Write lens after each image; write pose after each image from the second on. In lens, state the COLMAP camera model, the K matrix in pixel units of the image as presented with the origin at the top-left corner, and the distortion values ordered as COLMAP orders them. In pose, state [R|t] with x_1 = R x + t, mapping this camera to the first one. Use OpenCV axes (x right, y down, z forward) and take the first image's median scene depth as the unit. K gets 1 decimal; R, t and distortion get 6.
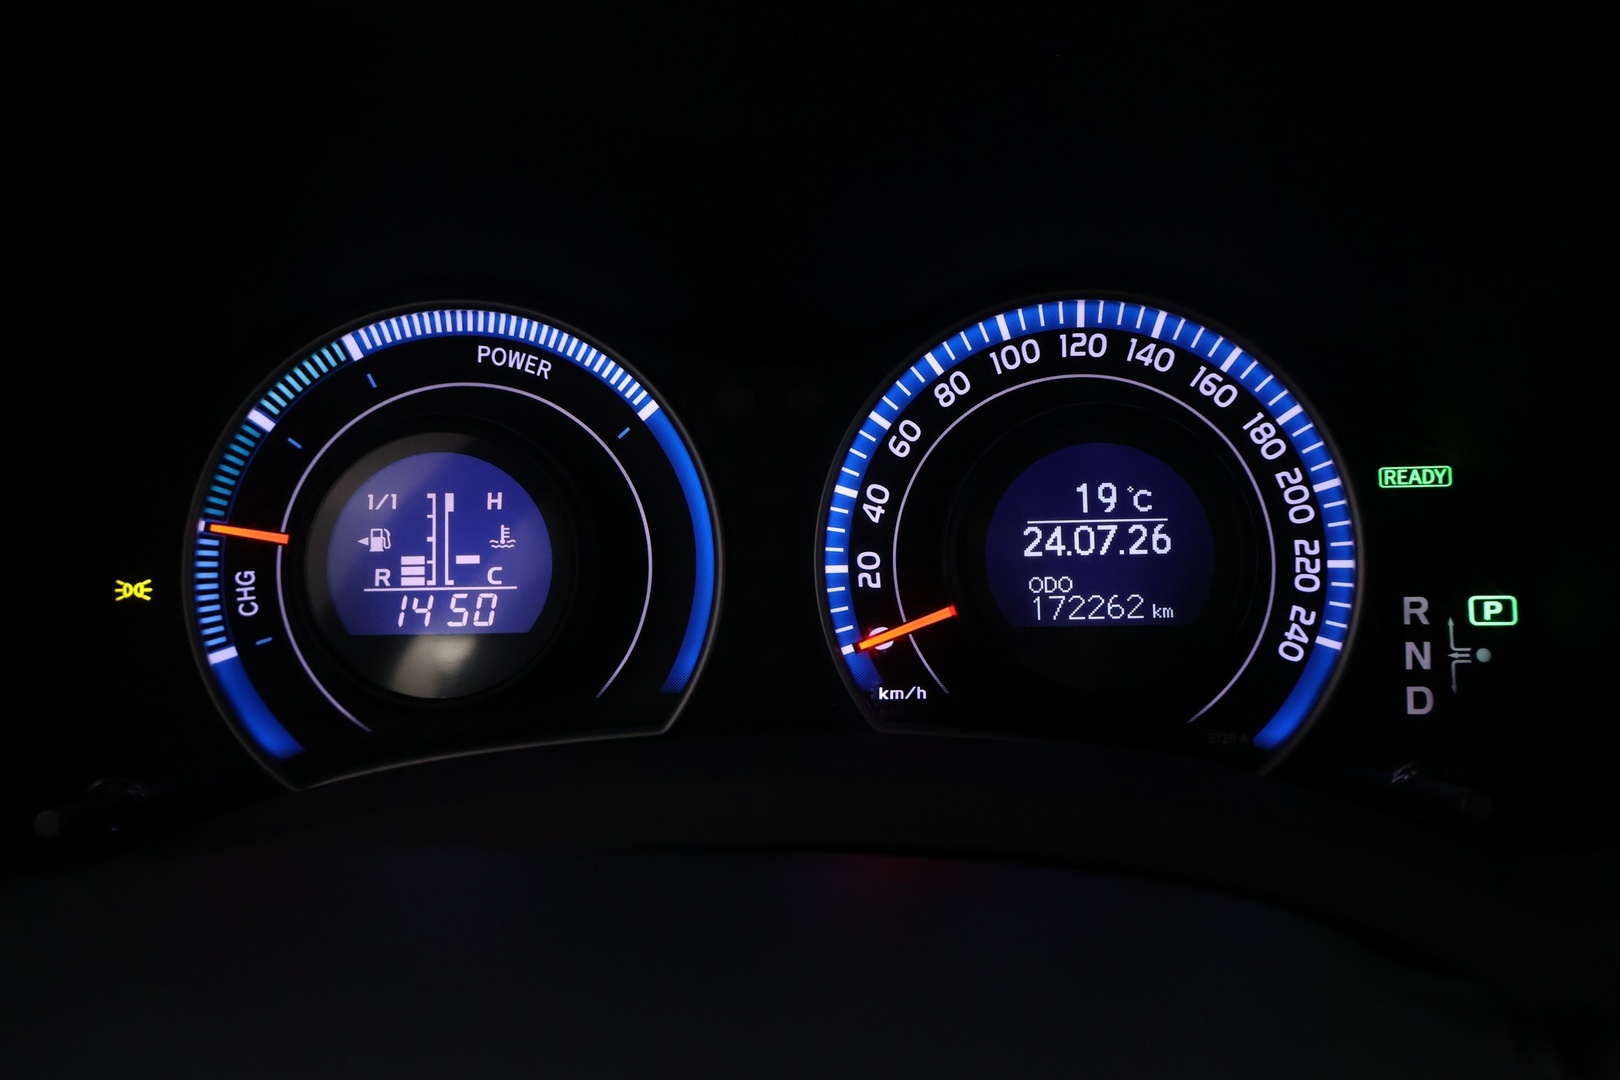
lens RADIAL K [[1385.7, 0, 810.0], [0, 1385.7, 540.0], [0, 0, 1]] dist [0.004988, 0.003071]
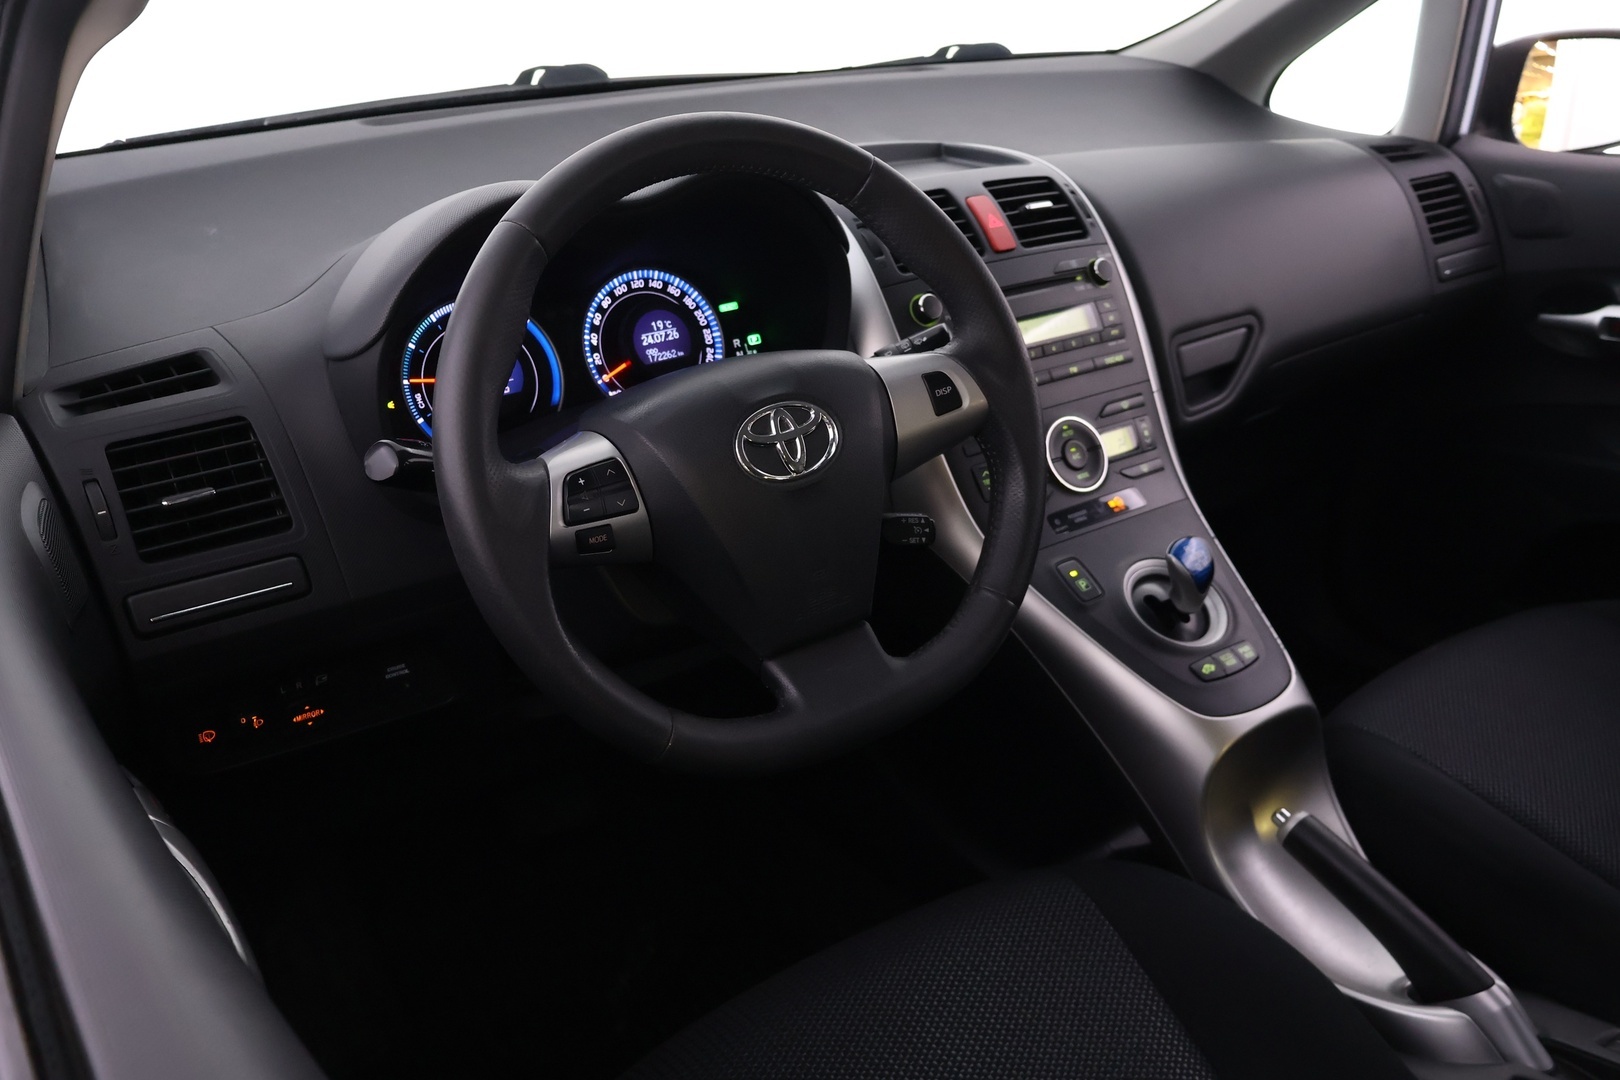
lens RADIAL K [[1385.7, 0, 810.0], [0, 1385.7, 540.0], [0, 0, 1]] dist [0.004988, 0.003071]
pose [[0.811587, -0.241228, 0.532106, -1.465604], [0.205960, 0.970440, 0.125807, 0.133588], [-0.546725, 0.007489, 0.837279, -2.145437]]
